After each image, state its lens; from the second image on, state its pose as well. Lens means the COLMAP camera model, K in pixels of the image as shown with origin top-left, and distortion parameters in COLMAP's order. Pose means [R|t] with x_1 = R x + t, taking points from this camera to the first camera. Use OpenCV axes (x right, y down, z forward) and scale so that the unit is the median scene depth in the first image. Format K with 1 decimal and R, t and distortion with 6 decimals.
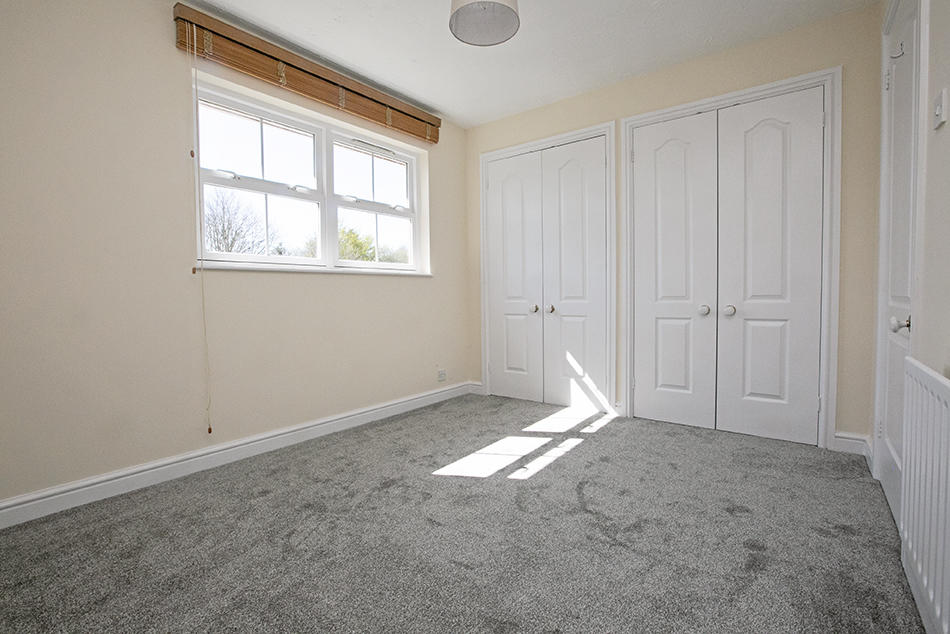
lens RADIAL K [[434.7, 0, 476.6], [0, 434.7, 312.2], [0, 0, 1]] dist [-0.038182, 0.001300]
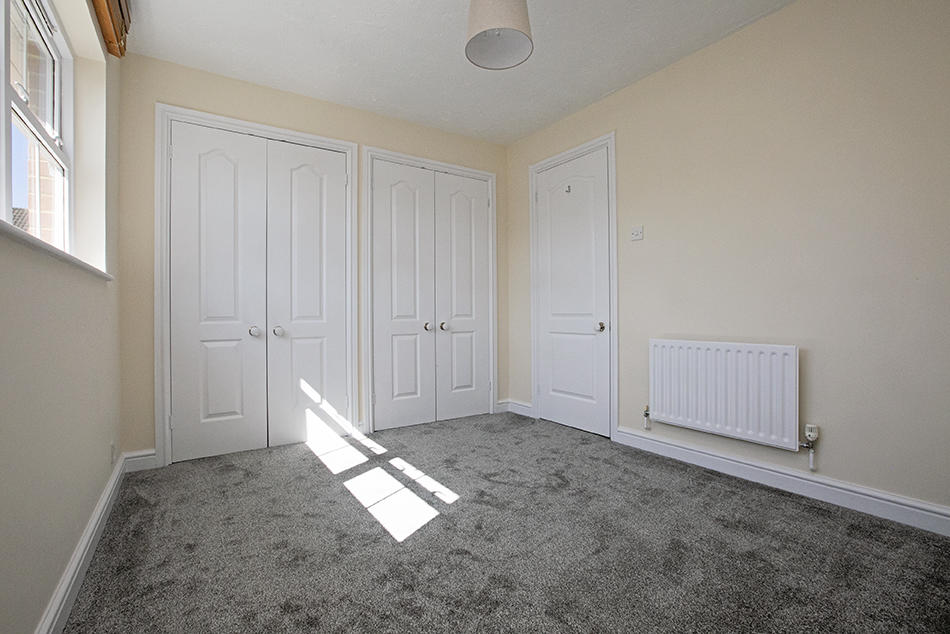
lens RADIAL K [[434.7, 0, 476.6], [0, 434.7, 312.2], [0, 0, 1]] dist [-0.038182, 0.001300]
pose [[0.308567, 0.011777, 0.951130, -0.627411], [0.038426, 0.998953, -0.024835, -0.010302], [-0.950426, 0.044212, 0.307792, 0.483060]]
